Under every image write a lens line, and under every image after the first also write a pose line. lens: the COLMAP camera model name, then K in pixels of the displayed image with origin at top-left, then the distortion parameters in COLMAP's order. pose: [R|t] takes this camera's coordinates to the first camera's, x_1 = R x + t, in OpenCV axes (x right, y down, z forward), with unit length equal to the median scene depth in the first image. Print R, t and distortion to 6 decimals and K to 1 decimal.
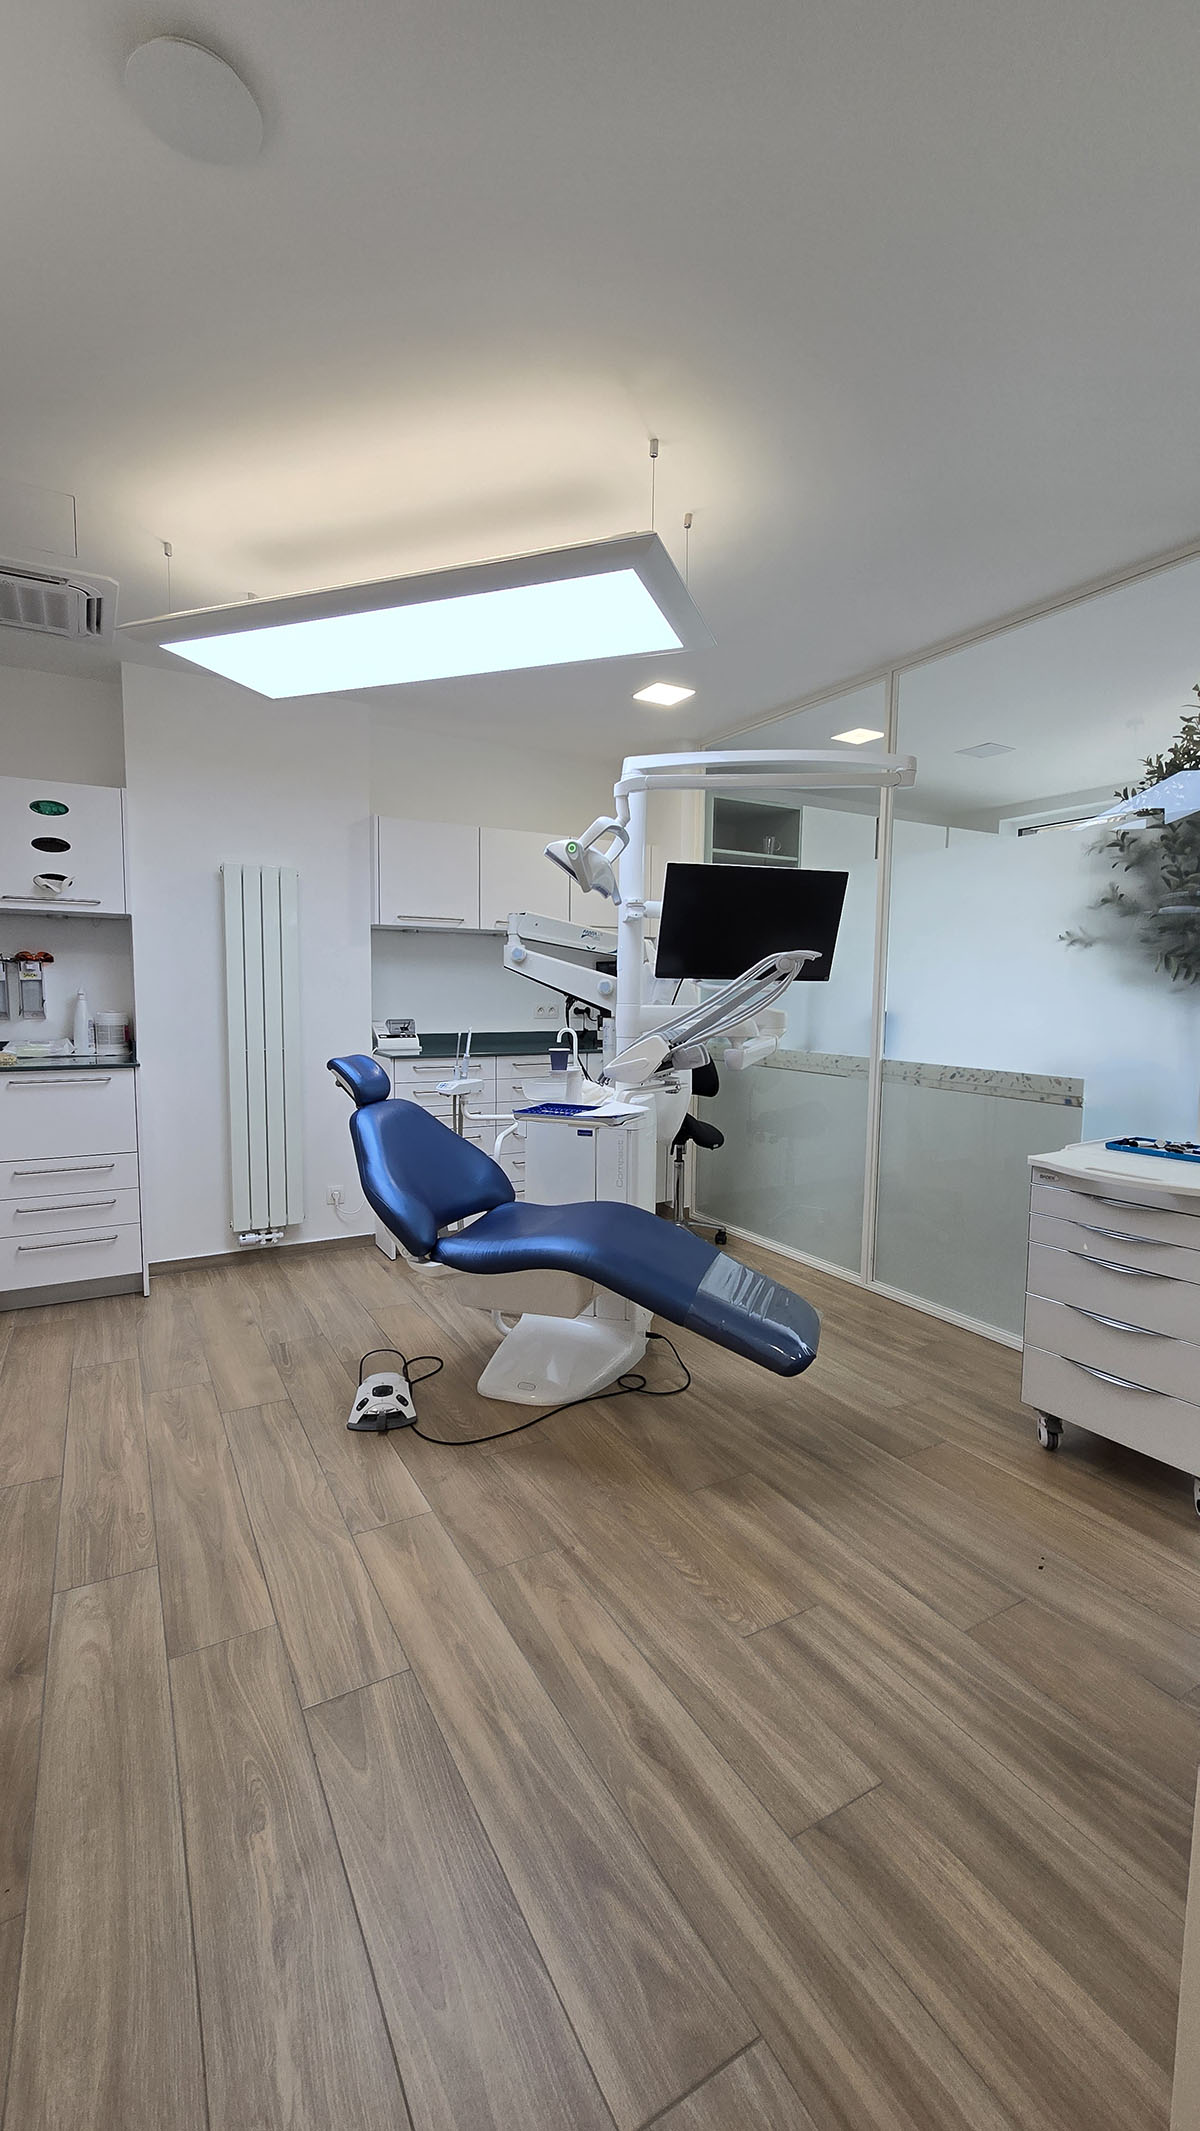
lens RADIAL K [[865.0, 0, 597.1], [0, 865.0, 1062.7], [0, 0, 1]] dist [-0.028212, -0.000074]
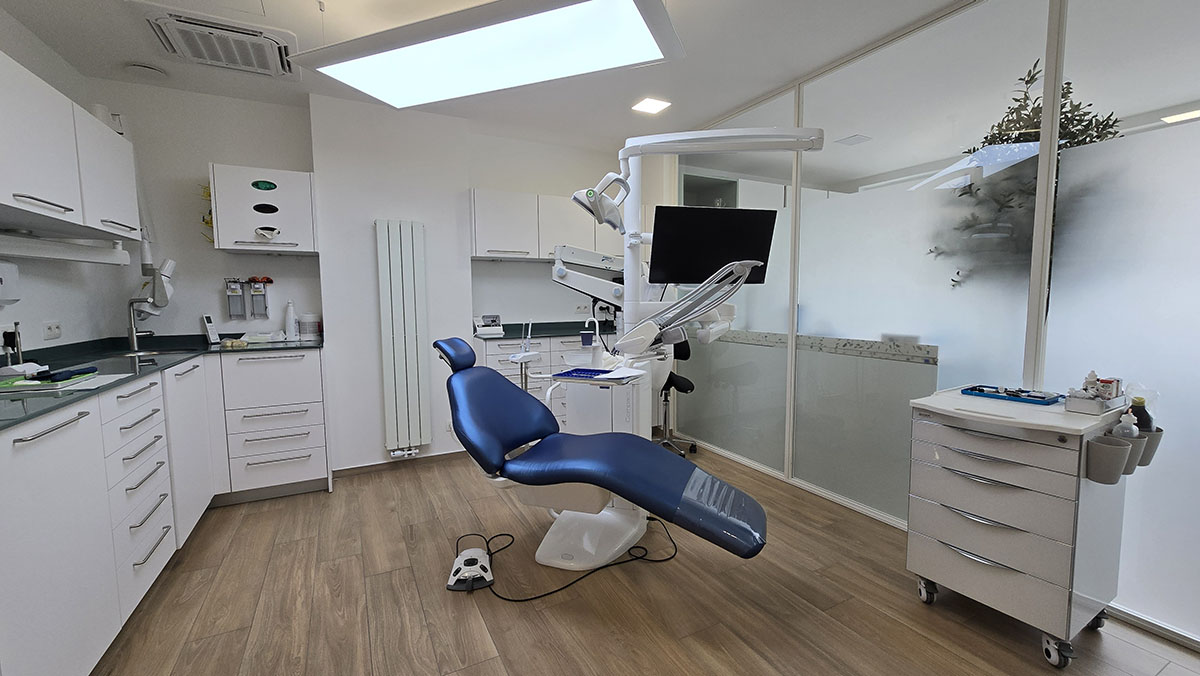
lens RADIAL K [[487.1, 0, 604.4], [0, 487.1, 341.0], [0, 0, 1]] dist [-0.028212, -0.000074]
pose [[0.999533, -0.016545, -0.025687, 0.010045], [0.016608, 0.999860, 0.002243, -0.000986], [0.025647, -0.002669, 0.999668, 0.156117]]
